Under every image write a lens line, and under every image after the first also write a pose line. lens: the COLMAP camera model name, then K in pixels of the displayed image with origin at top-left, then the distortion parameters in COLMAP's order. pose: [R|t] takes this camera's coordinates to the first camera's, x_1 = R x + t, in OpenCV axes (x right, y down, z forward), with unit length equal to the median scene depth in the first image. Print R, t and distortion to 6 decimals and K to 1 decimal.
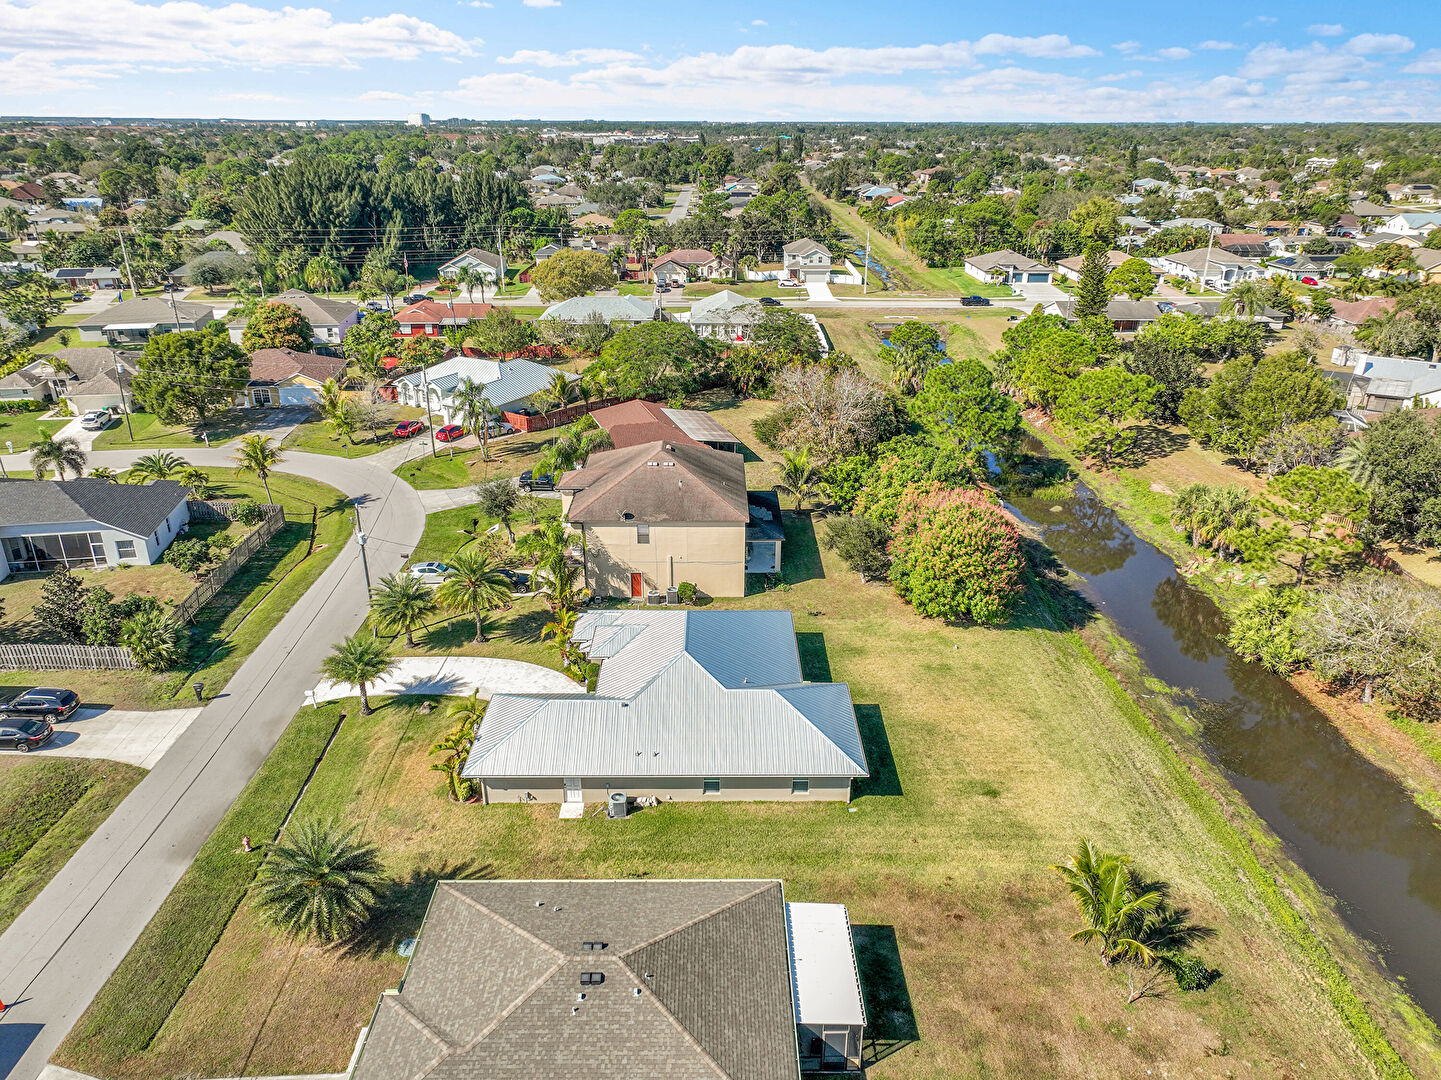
lens RADIAL K [[1012.6, 0, 718.1], [0, 1012.6, 534.1], [0, 0, 1]] dist [0.004166, 0.008003]
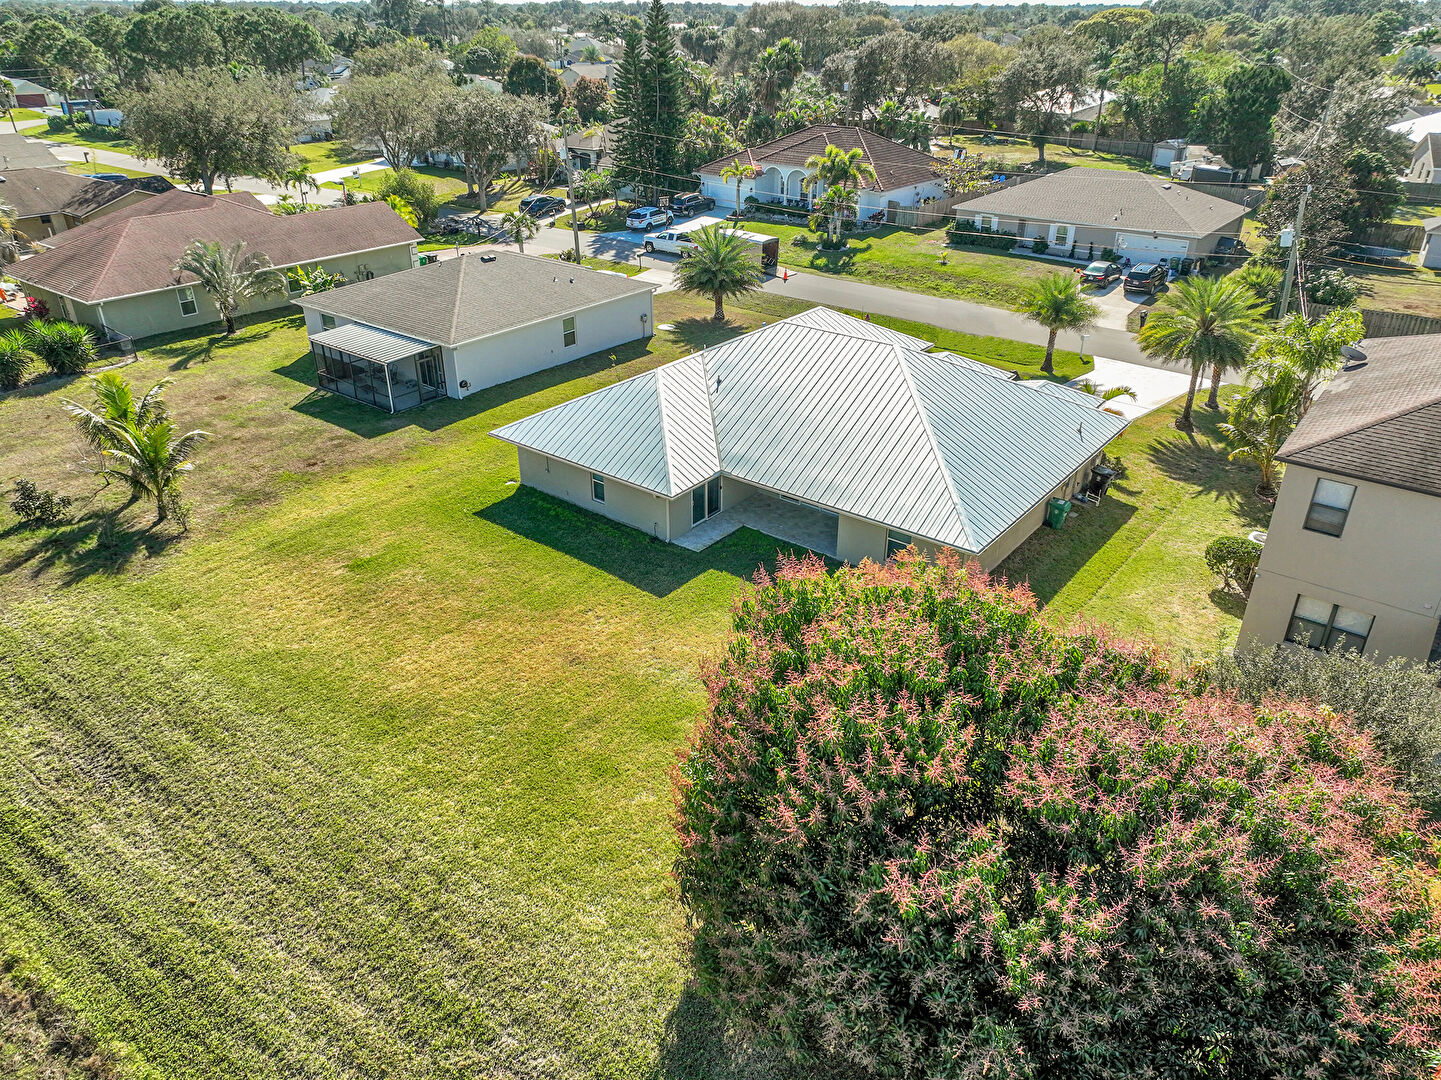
lens RADIAL K [[1012.6, 0, 718.1], [0, 1012.6, 534.1], [0, 0, 1]] dist [0.004166, 0.008003]
pose [[-0.622210, 0.357060, -0.696680, 0.435740], [-0.299470, 0.713678, 0.633231, -0.170147], [0.723307, 0.602637, -0.337129, 1.051313]]
